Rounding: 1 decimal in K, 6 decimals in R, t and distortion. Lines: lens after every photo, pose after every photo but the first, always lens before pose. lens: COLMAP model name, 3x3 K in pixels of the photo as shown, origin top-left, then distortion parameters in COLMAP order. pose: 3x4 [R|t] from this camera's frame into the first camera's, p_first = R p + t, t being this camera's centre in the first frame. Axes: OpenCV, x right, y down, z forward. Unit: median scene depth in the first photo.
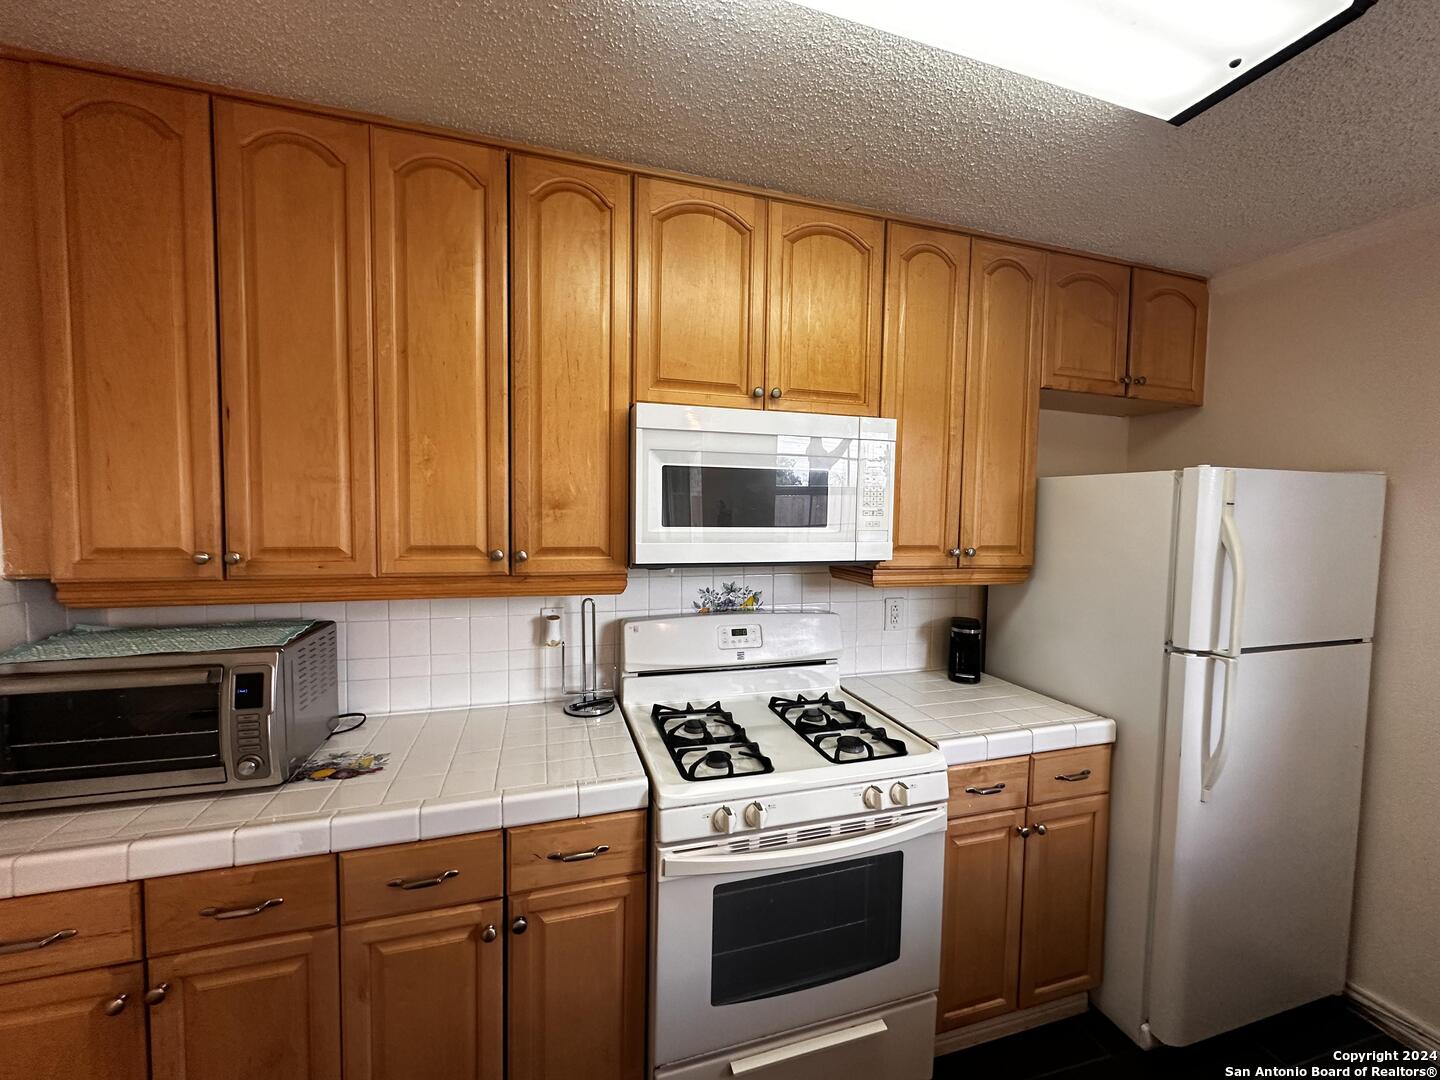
lens RADIAL K [[574.8, 0, 720.0], [0, 574.8, 540.0], [0, 0, 1]] dist [-0.000680, -0.000138]
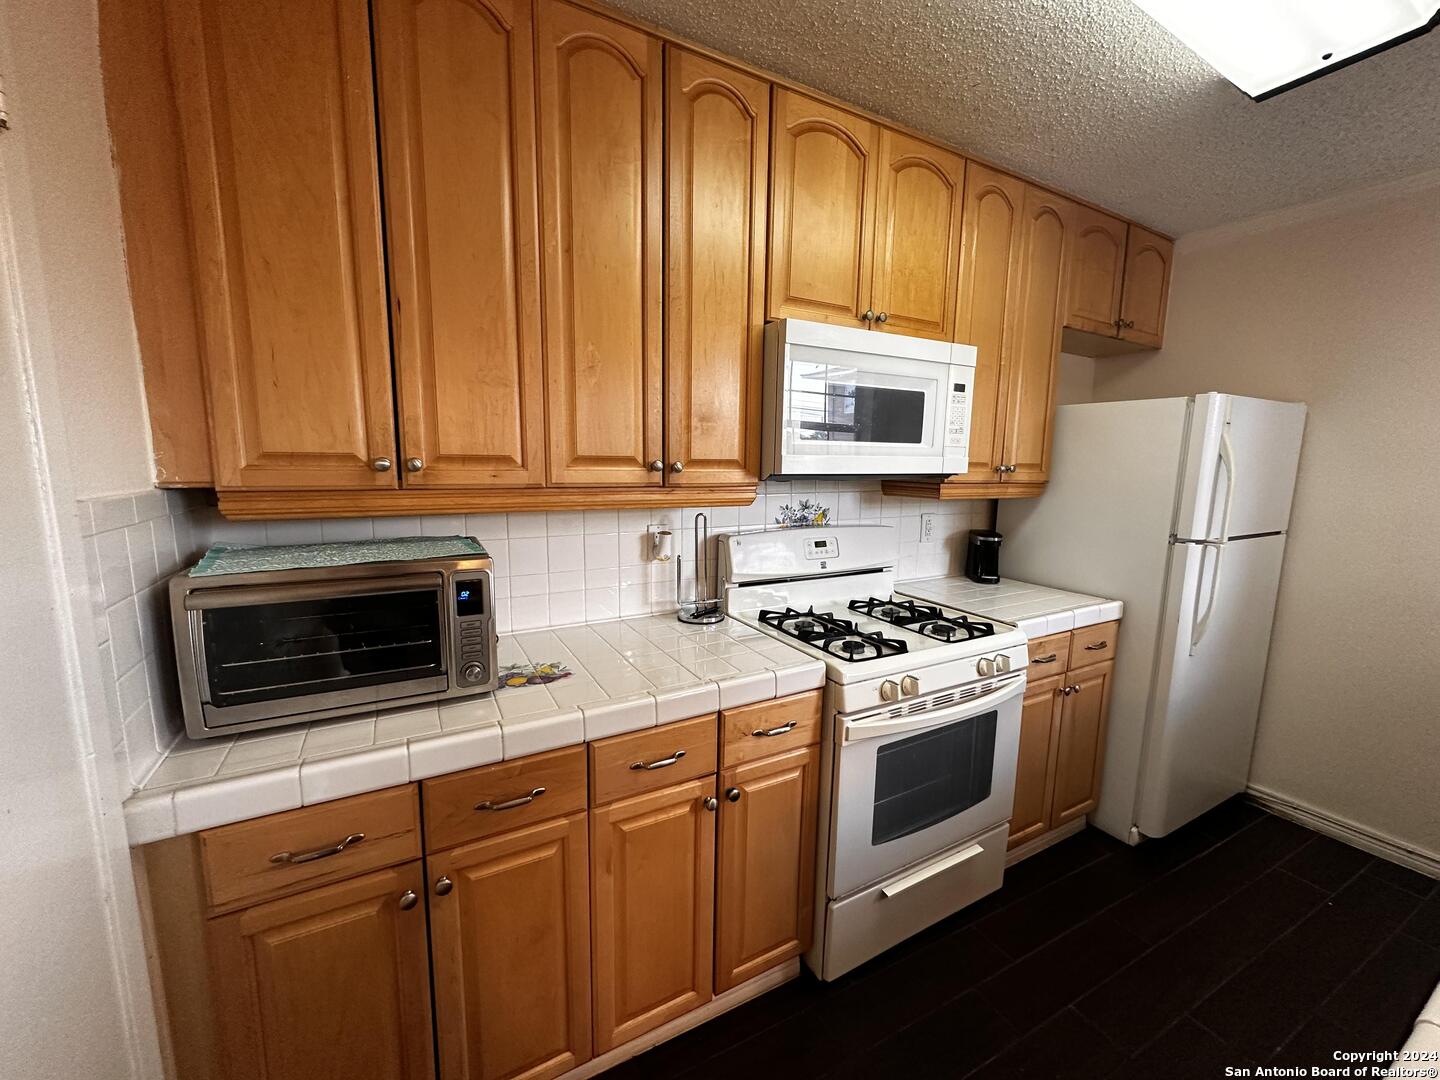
lens RADIAL K [[574.8, 0, 720.0], [0, 574.8, 540.0], [0, 0, 1]] dist [-0.000680, -0.000138]
pose [[0.978439, -0.030420, 0.204282, -0.474068], [0.011589, 0.995621, 0.092756, 0.062236], [-0.206209, -0.088388, 0.974508, -0.028330]]
